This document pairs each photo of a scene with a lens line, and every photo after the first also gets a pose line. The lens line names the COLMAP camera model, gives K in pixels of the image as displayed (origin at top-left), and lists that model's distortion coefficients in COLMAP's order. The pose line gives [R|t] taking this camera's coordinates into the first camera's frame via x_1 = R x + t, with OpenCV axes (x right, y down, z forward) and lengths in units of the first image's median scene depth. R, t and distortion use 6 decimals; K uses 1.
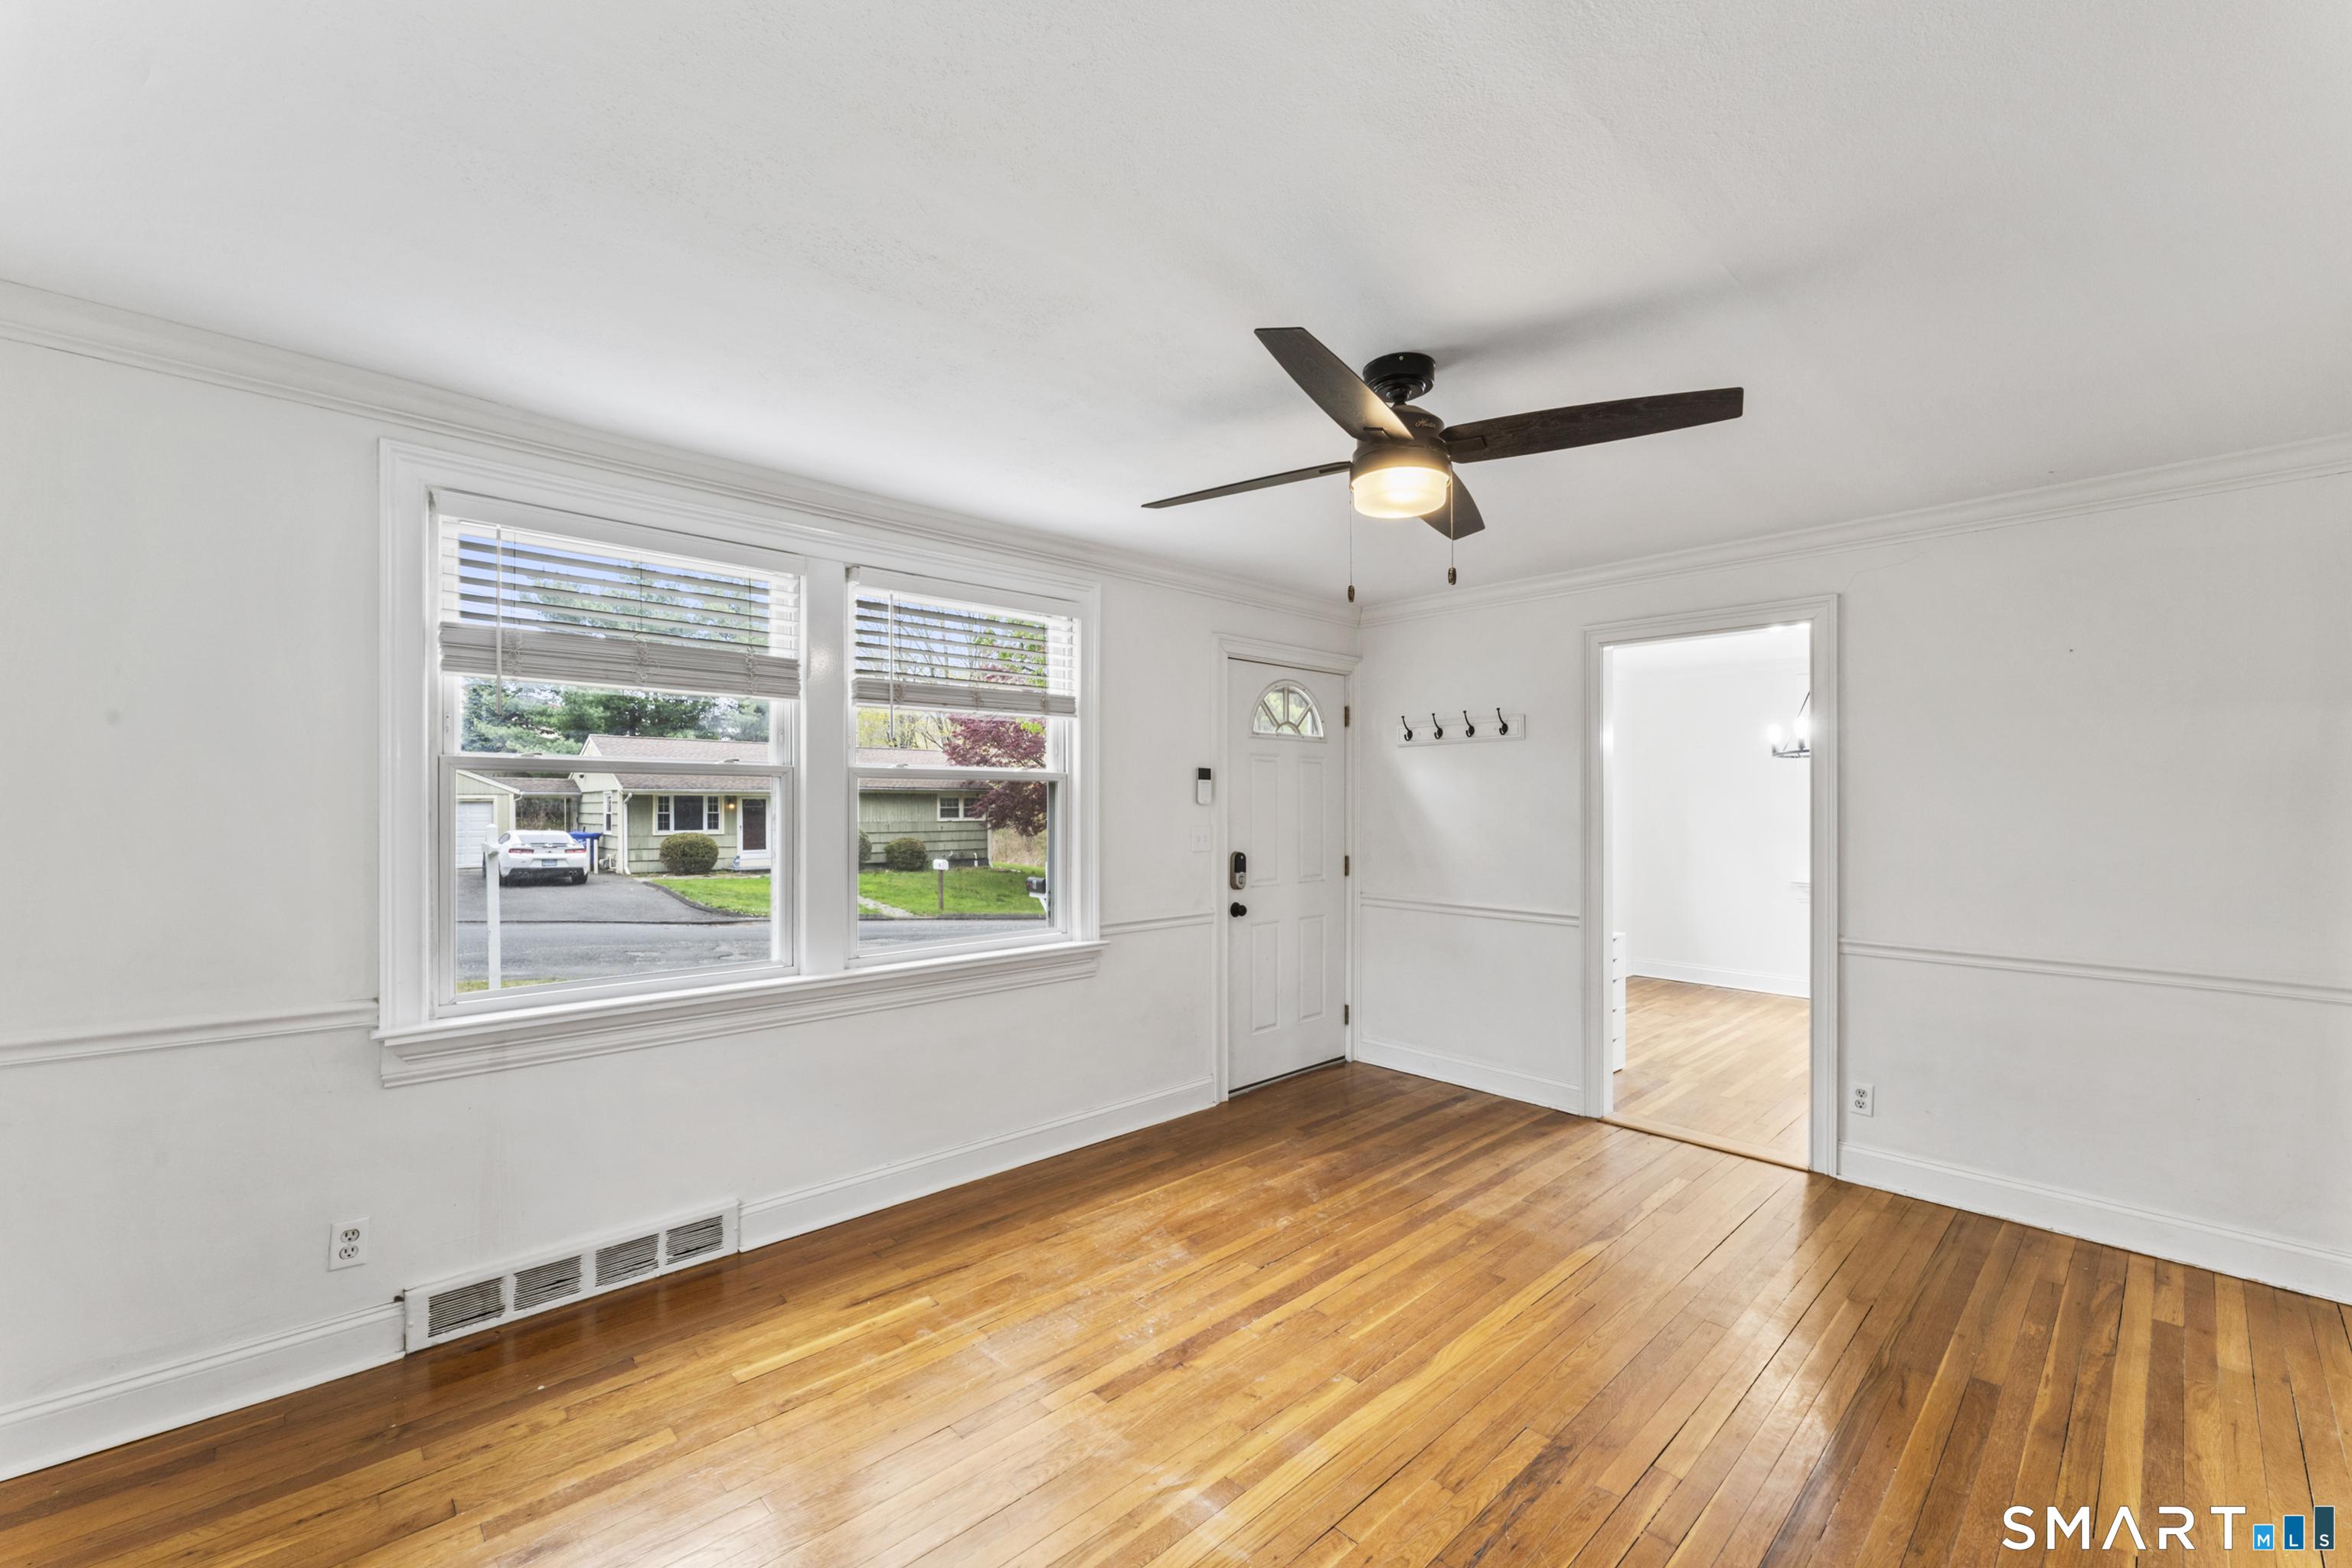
lens RADIAL K [[957.8, 0, 1166.3], [0, 957.8, 791.5], [0, 0, 1]] dist [-0.006001, 0.000963]
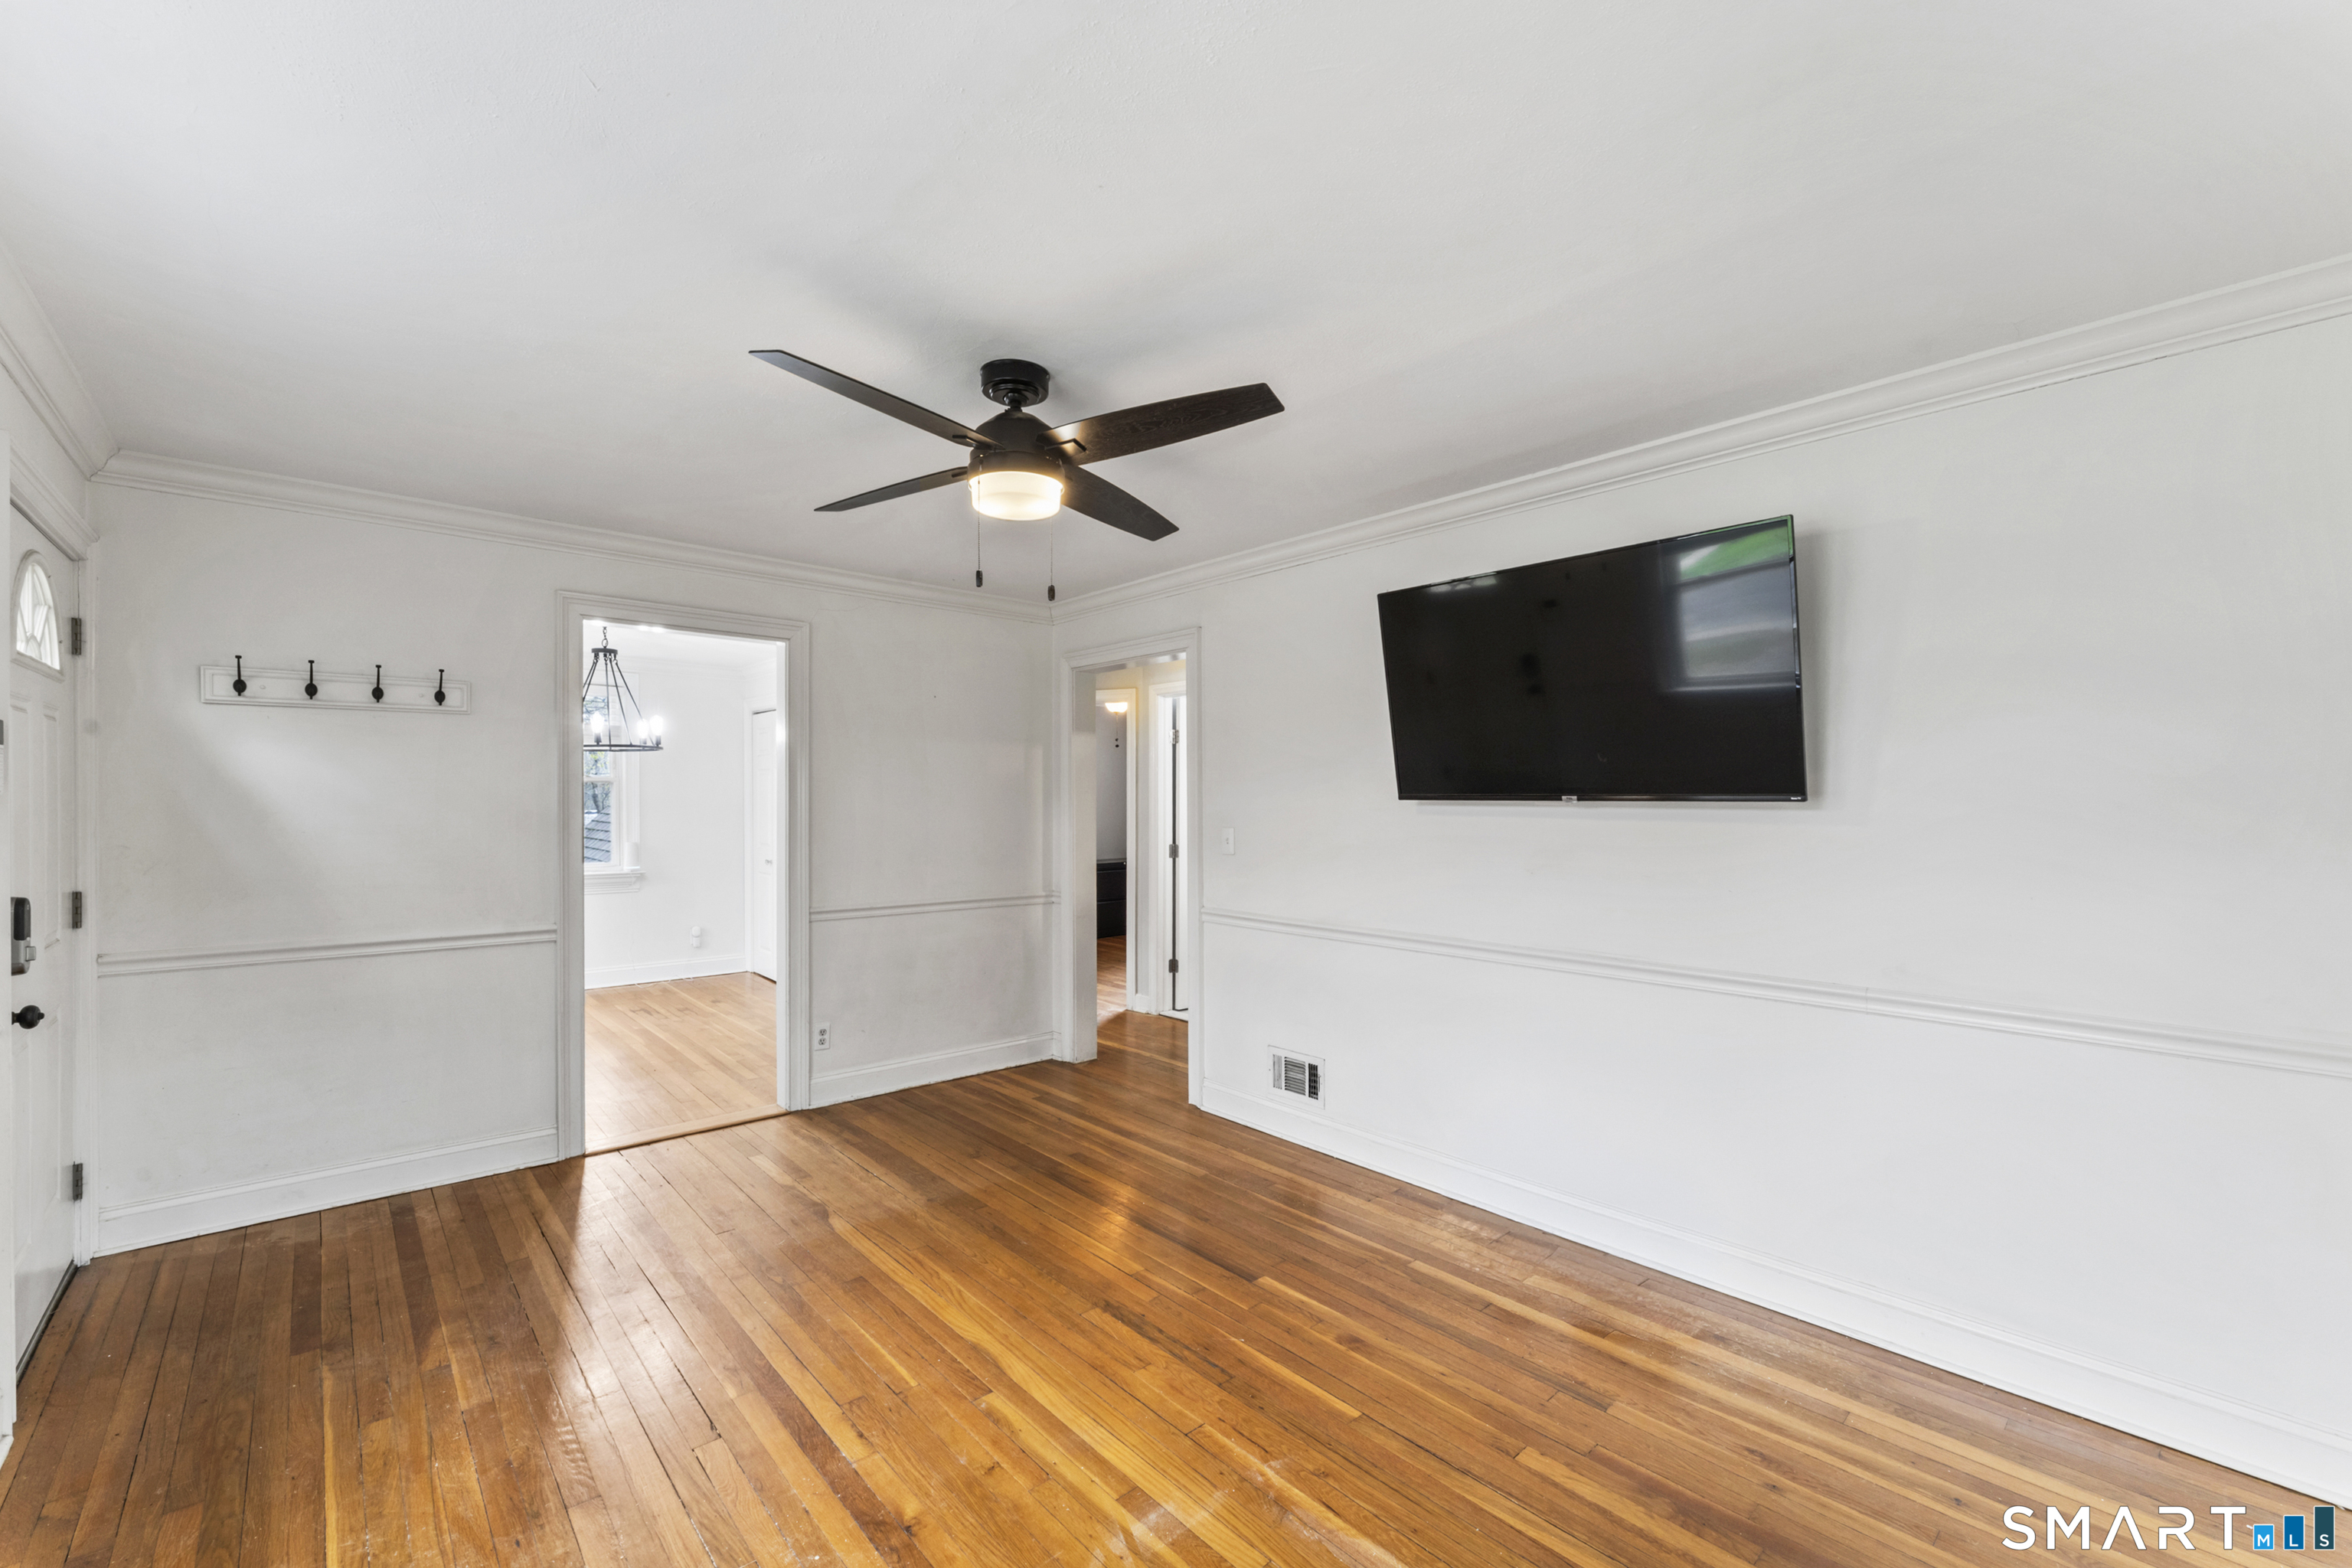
lens RADIAL K [[957.8, 0, 1188.6], [0, 957.8, 792.9], [0, 0, 1]] dist [-0.006001, 0.000963]
pose [[0.010239, 0.004666, 0.999937, -0.515772], [-0.013919, 0.999893, -0.004523, 0.005992], [-0.999851, -0.013871, 0.010303, 0.531409]]
